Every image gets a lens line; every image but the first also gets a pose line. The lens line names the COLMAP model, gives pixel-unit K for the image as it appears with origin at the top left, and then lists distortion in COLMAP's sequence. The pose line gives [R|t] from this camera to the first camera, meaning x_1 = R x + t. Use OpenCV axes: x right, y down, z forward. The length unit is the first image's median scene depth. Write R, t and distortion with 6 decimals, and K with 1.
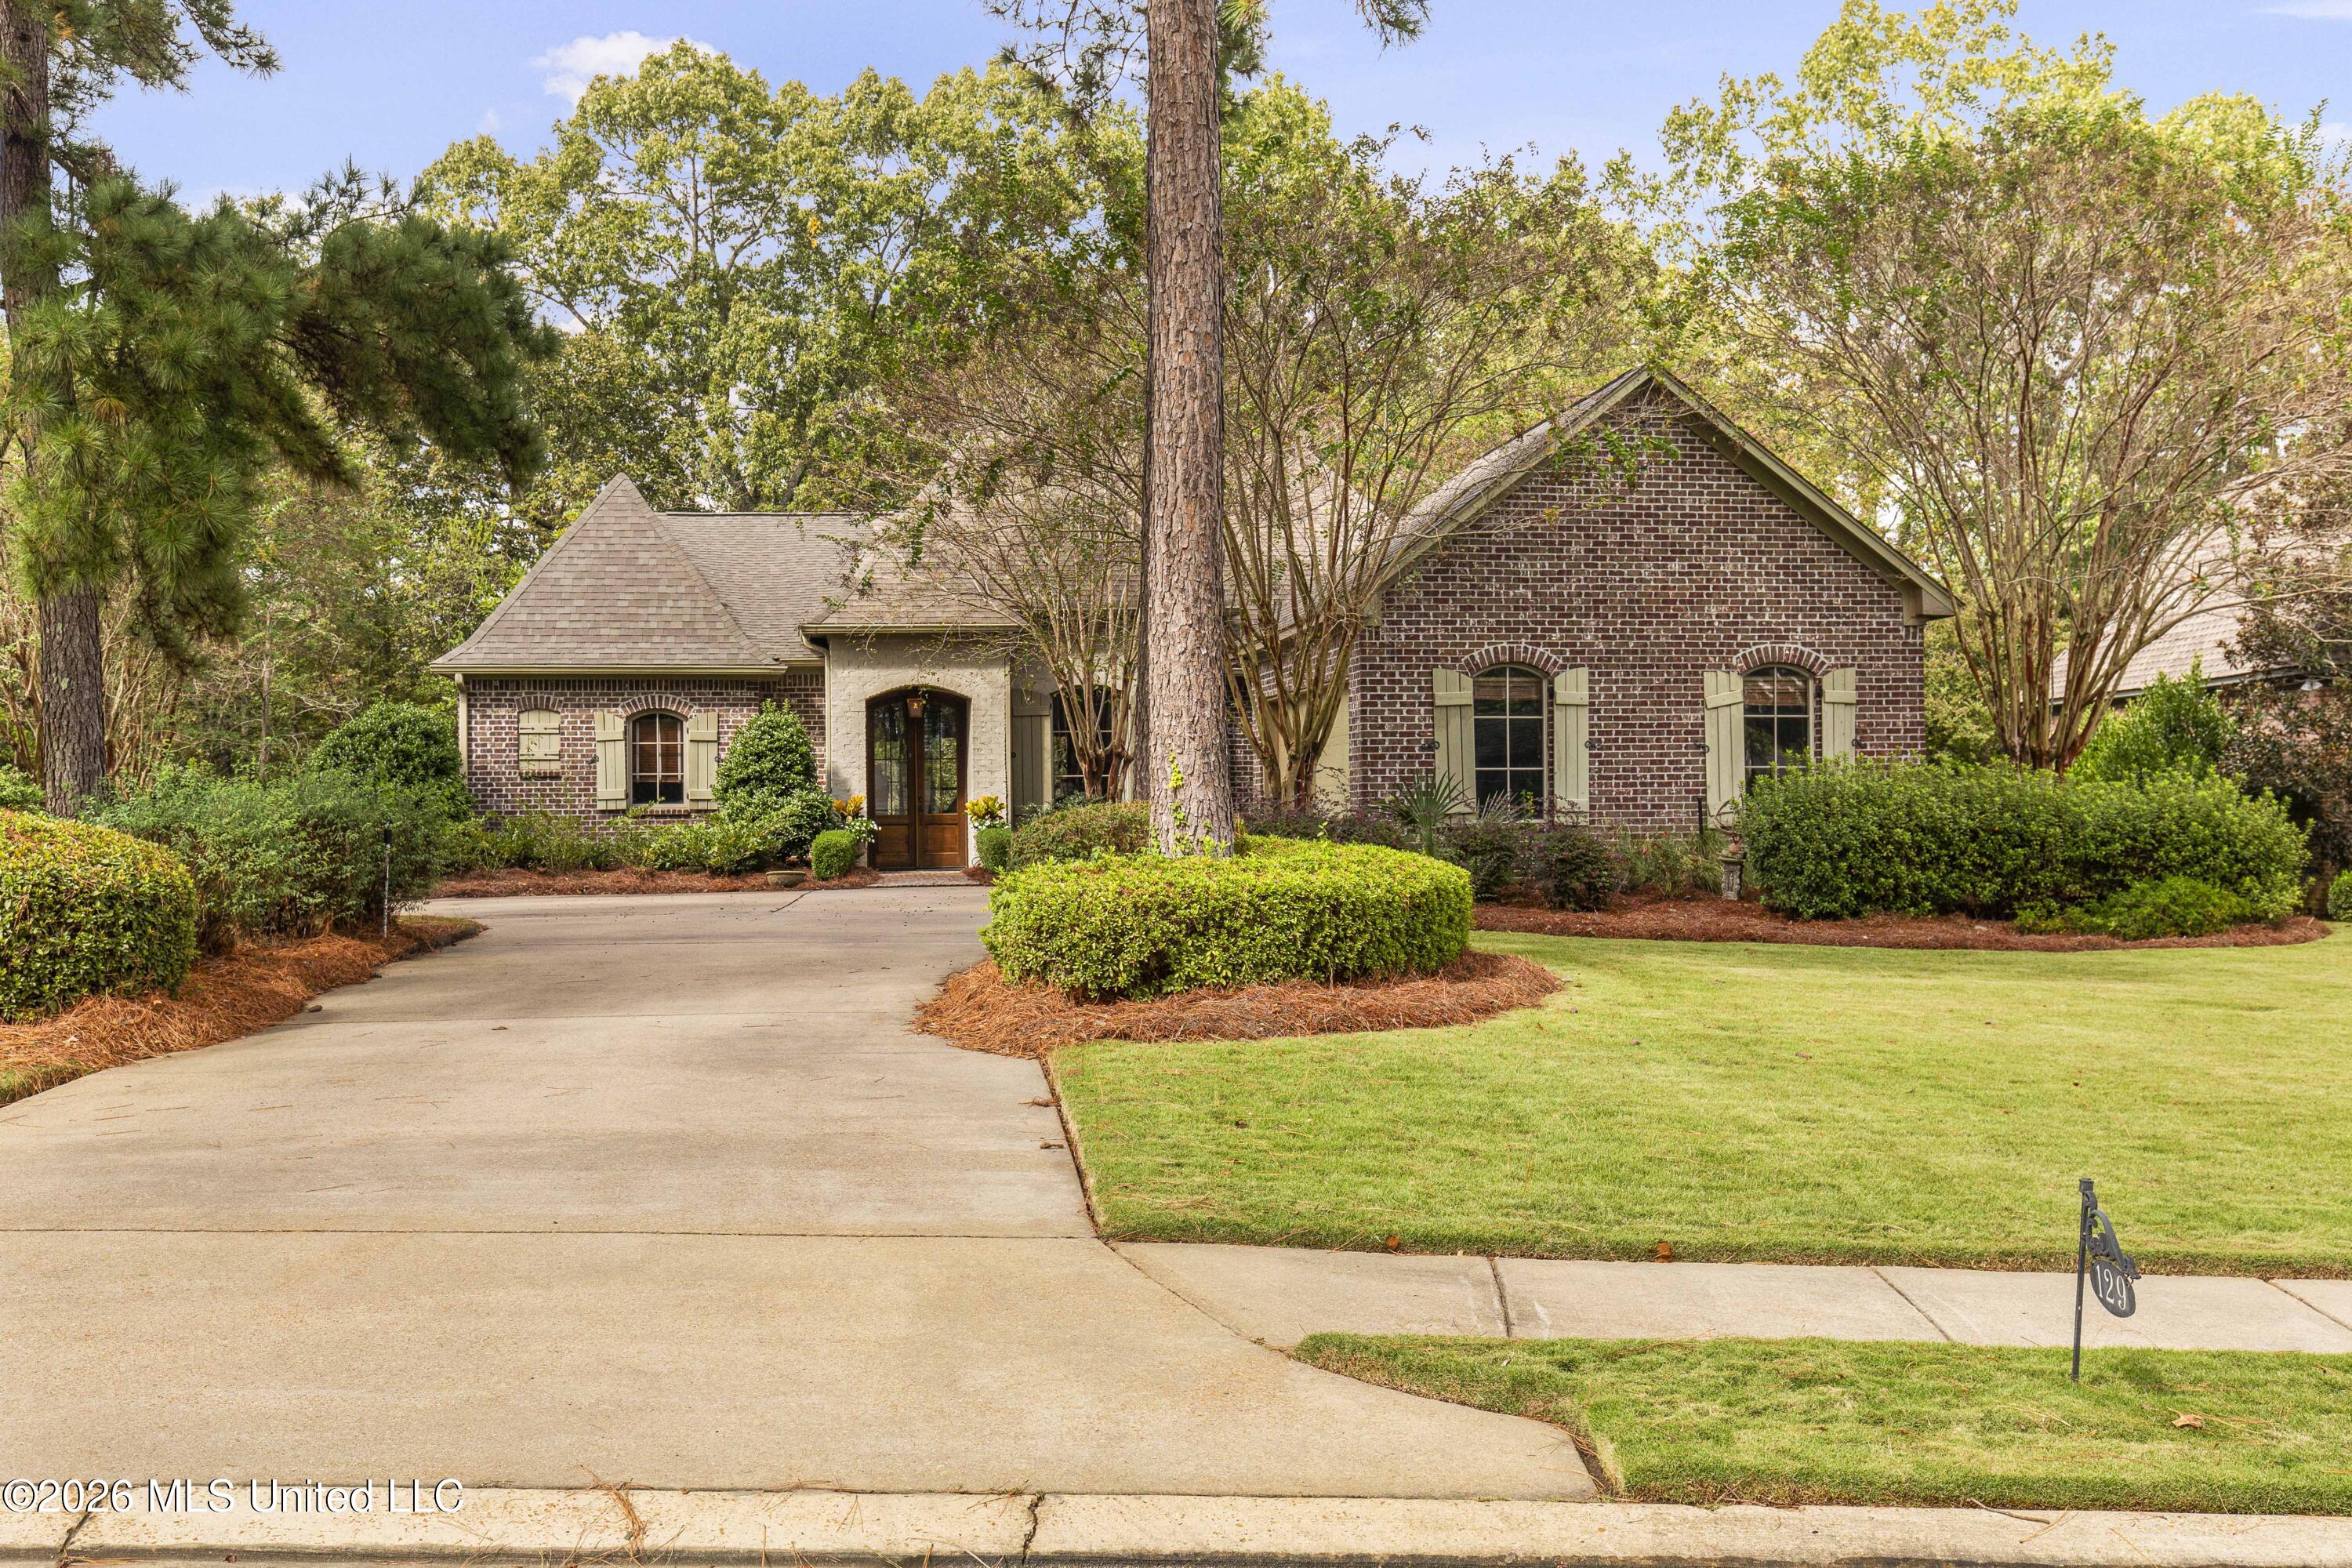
lens RADIAL K [[2229.3, 0, 1170.8], [0, 2229.3, 802.7], [0, 0, 1]] dist [-0.001188, 0.000000]
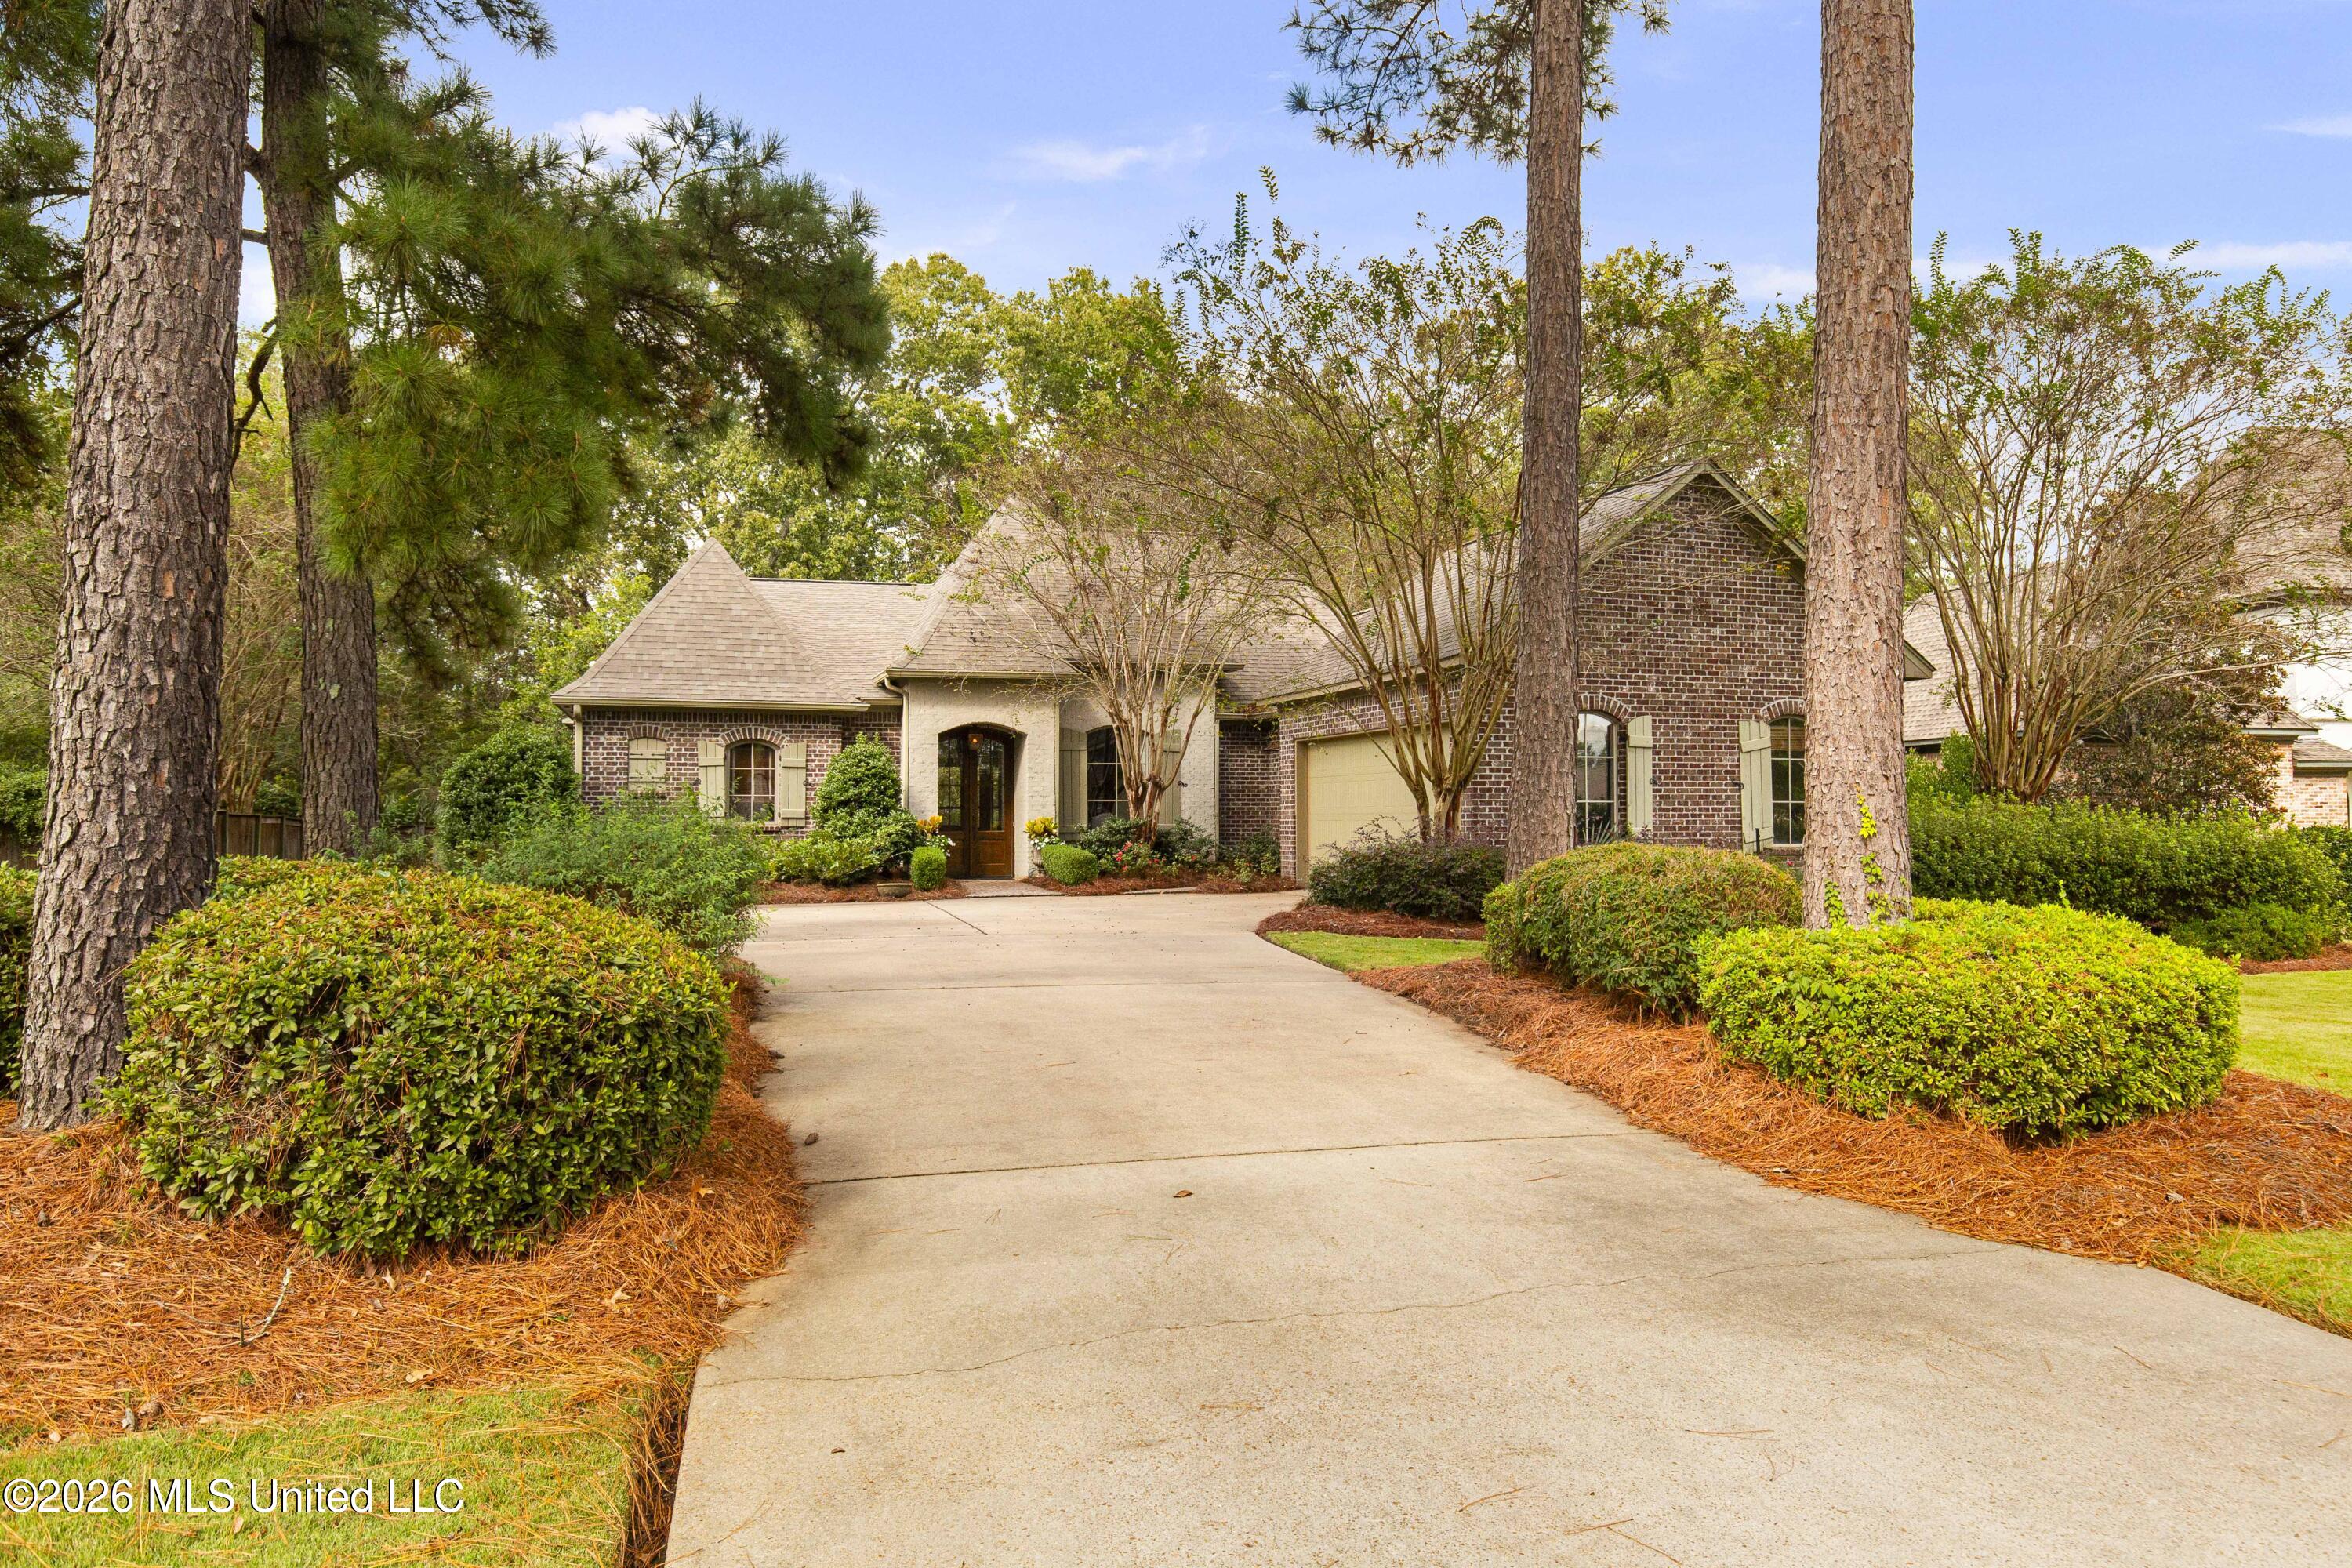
lens RADIAL K [[1510.0, 0, 1184.0], [0, 1510.0, 770.4], [0, 0, 1]] dist [-0.002583, 0.002824]
pose [[0.987331, 0.013218, 0.158125, -0.140752], [-0.008722, 0.999539, -0.029090, -0.005335], [-0.158436, 0.027342, 0.986991, 0.203829]]
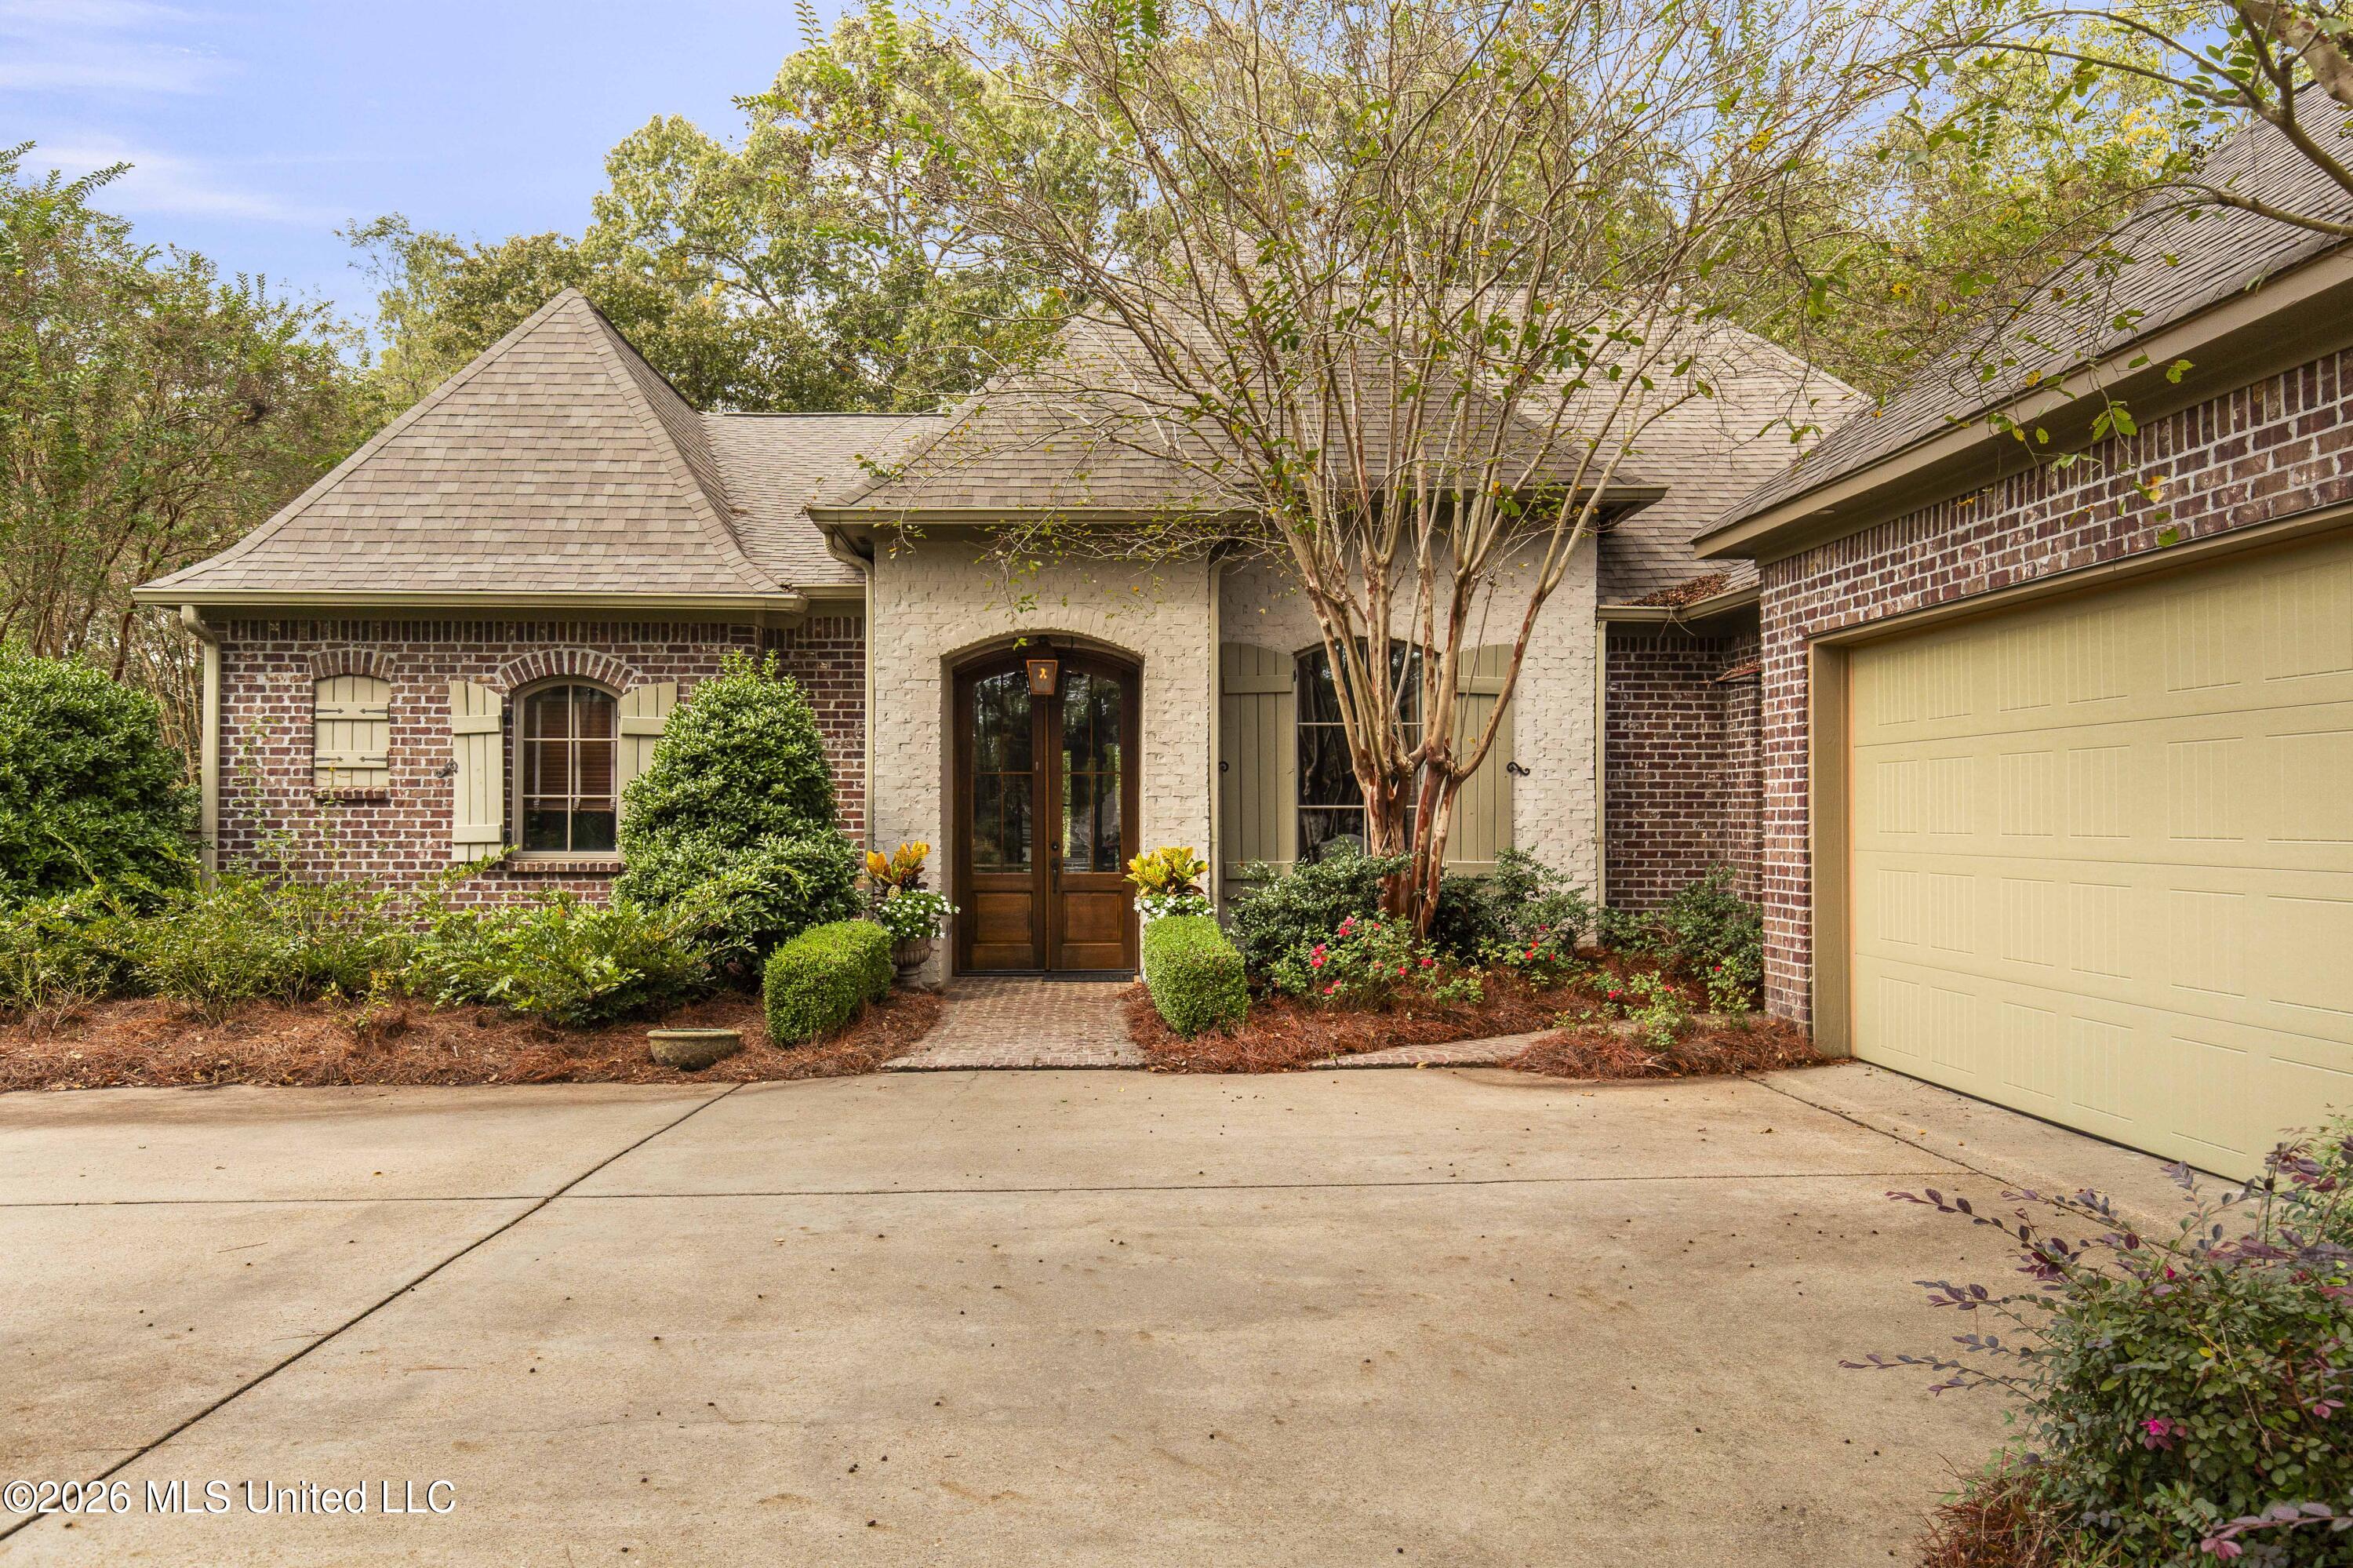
lens RADIAL K [[1628.8, 0, 1173.5], [0, 1628.8, 789.7], [0, 0, 1]] dist [0.009017, 0.000792]
pose [[0.994660, 0.009868, -0.102736, -0.045725], [-0.011254, 0.999853, -0.012913, -0.011775], [0.102594, 0.014001, 0.994625, 0.655490]]
